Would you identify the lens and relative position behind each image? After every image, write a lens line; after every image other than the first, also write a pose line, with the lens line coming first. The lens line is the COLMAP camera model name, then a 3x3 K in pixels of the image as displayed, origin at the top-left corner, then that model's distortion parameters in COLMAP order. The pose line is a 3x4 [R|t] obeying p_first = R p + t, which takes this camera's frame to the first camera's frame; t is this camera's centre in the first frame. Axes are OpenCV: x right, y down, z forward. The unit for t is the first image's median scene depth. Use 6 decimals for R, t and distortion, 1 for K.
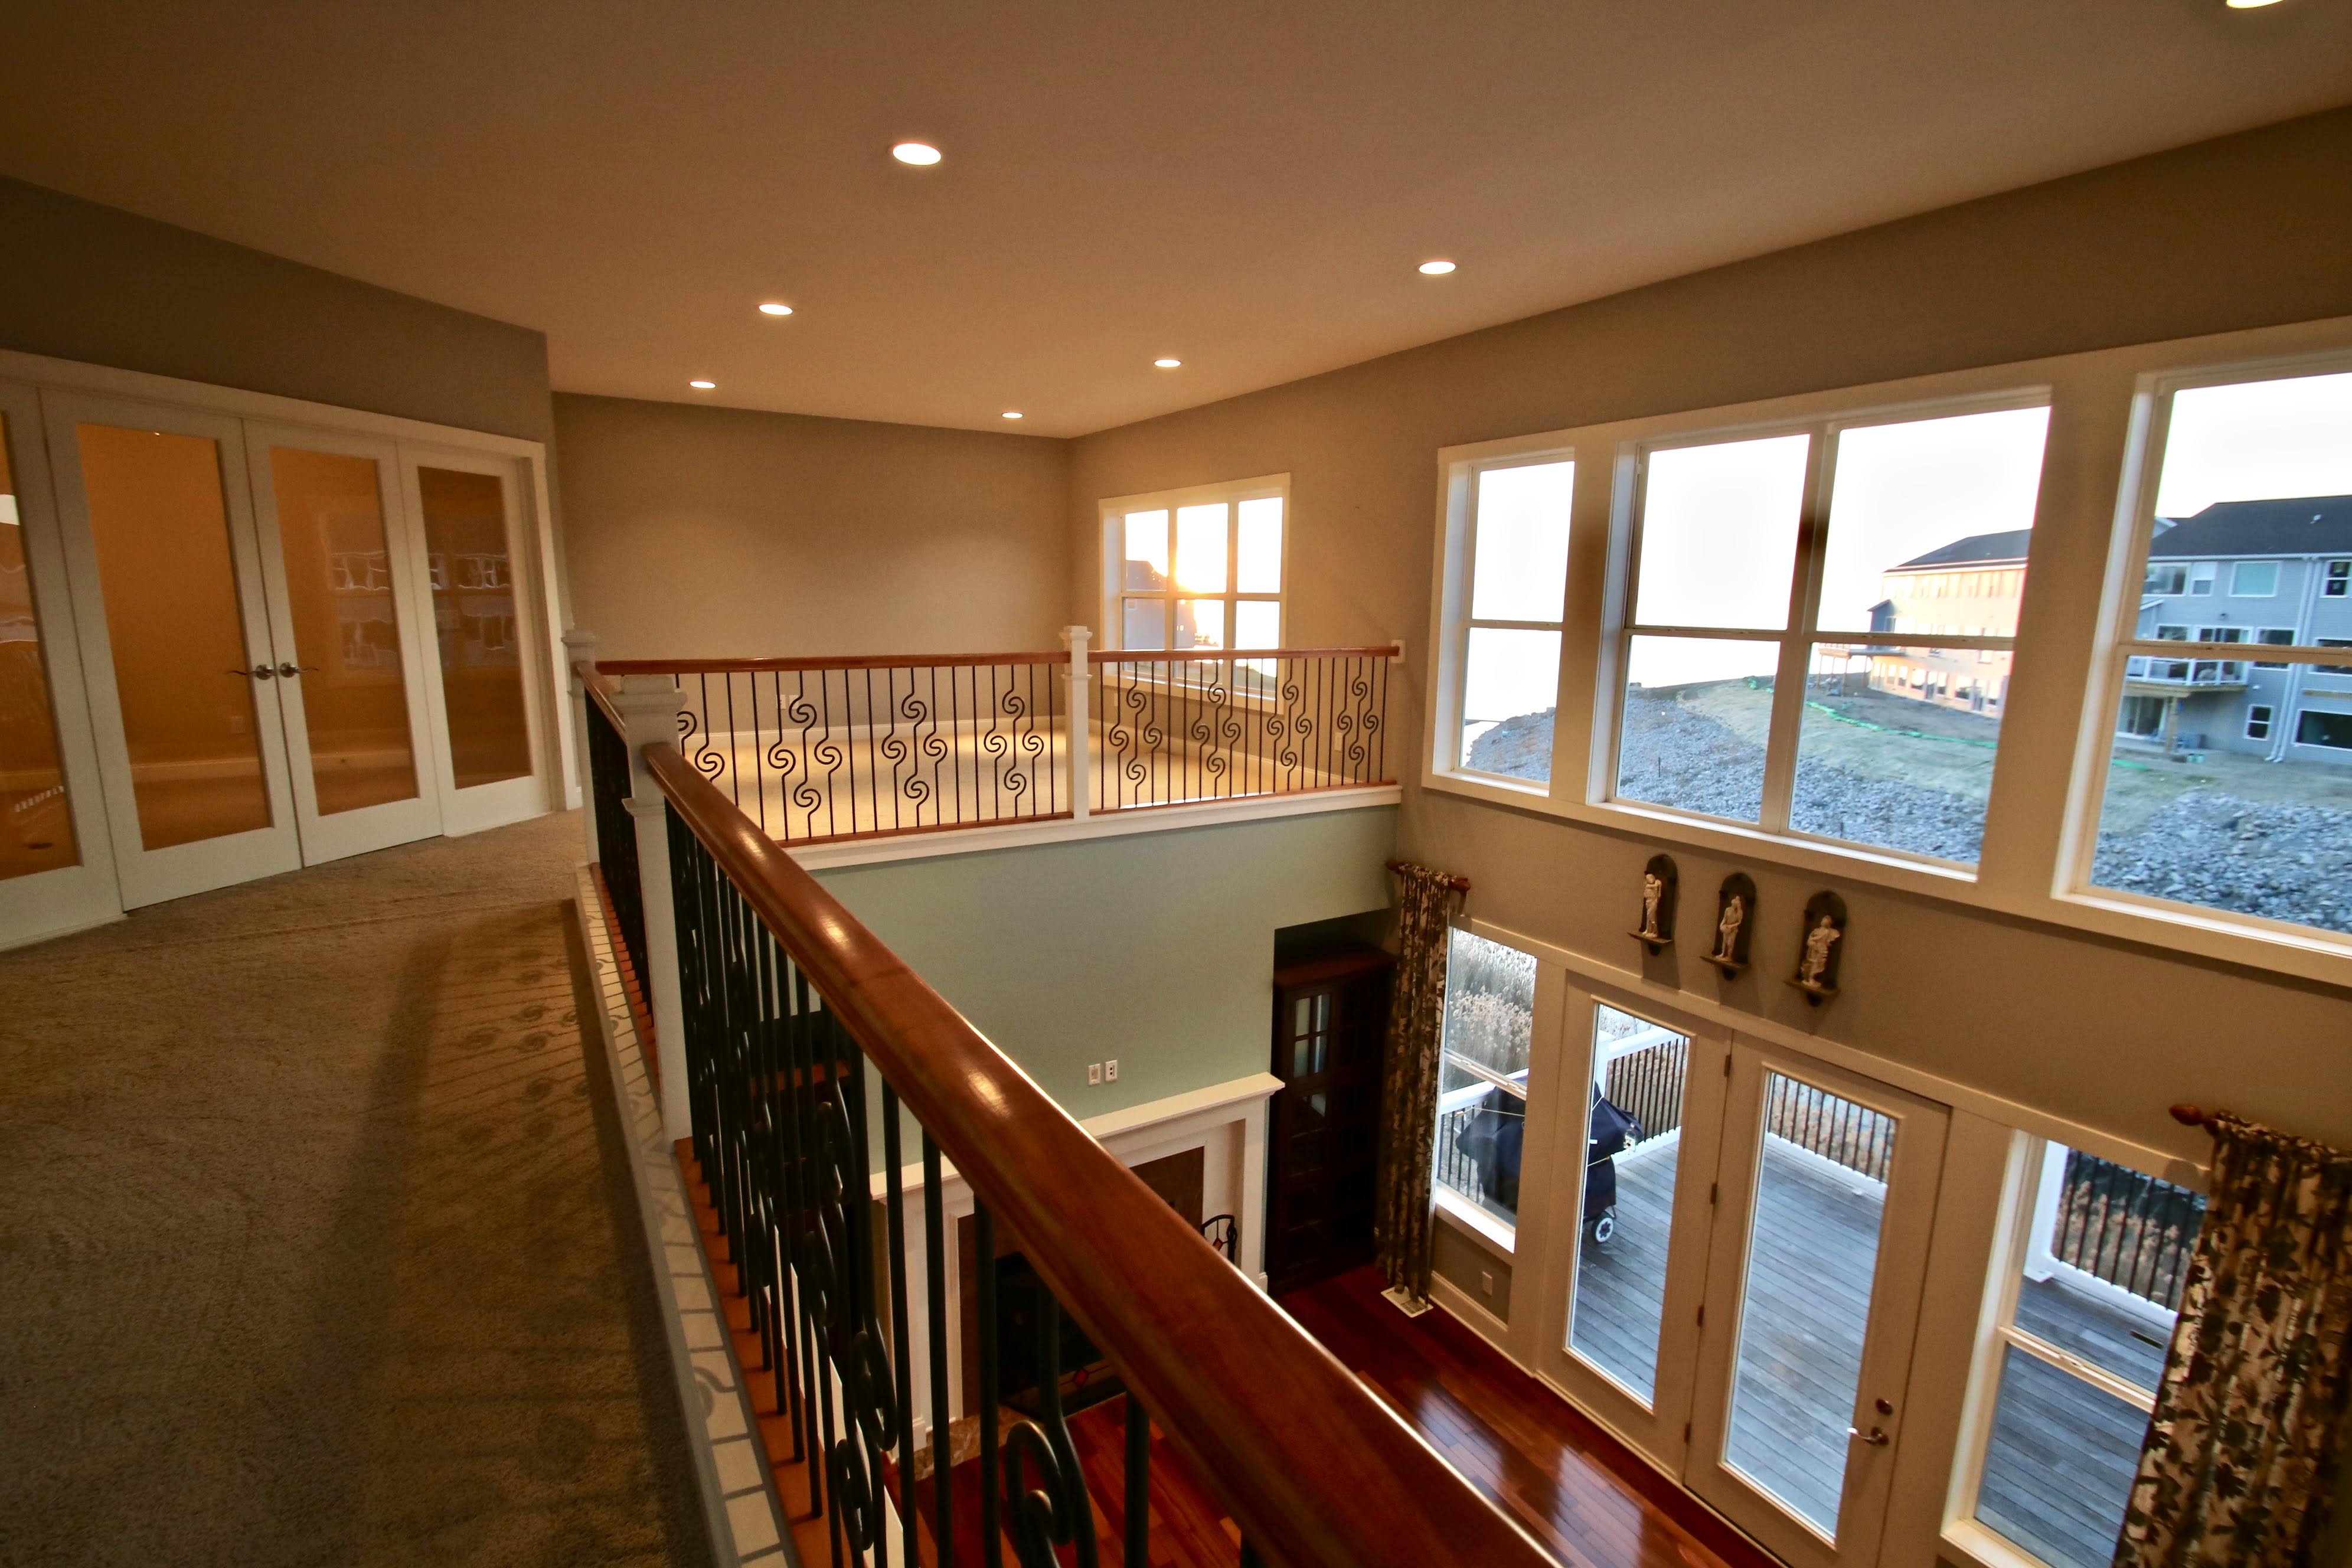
lens RADIAL K [[1103.6, 0, 1186.8], [0, 1103.6, 797.6], [0, 0, 1]] dist [-0.000730, -0.003647]
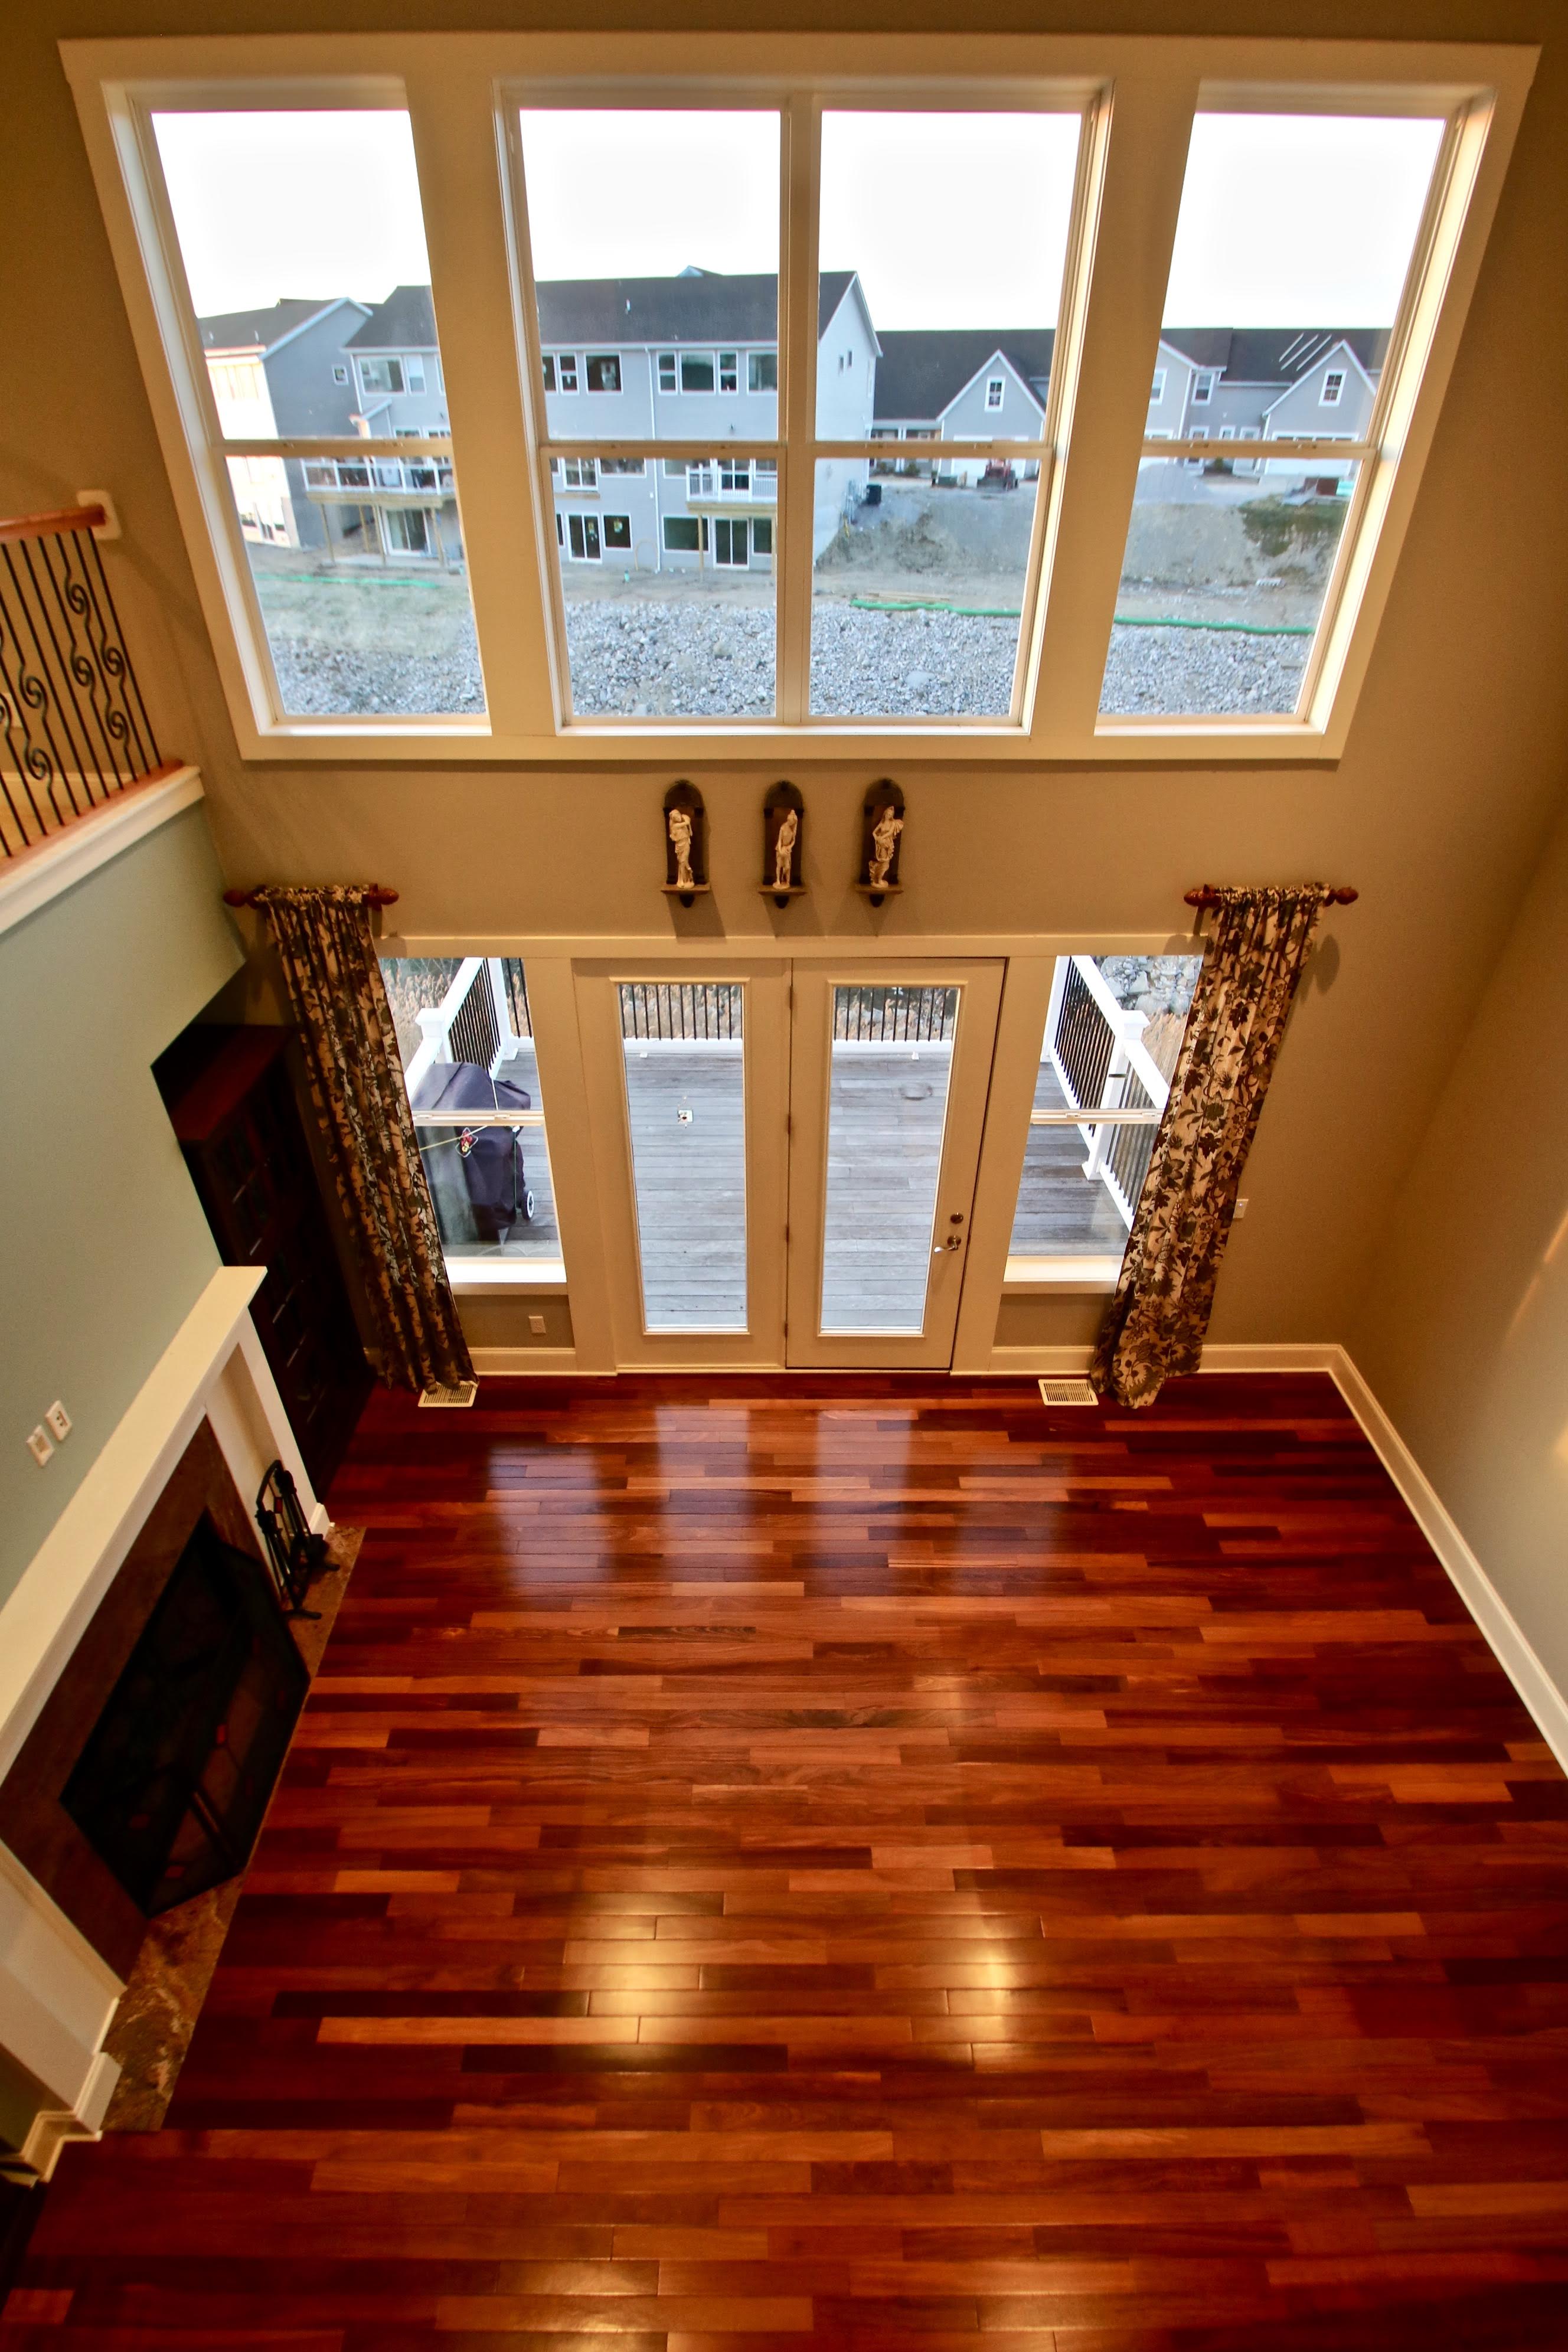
lens RADIAL K [[1103.6, 0, 775.3], [0, 1103.6, 1198.6], [0, 0, 1]] dist [-0.000730, -0.003647]
pose [[0.511288, -0.508342, 0.692945, -0.208627], [0.158032, 0.848166, 0.505608, -0.072887], [-0.844754, -0.149005, 0.513992, 0.410407]]
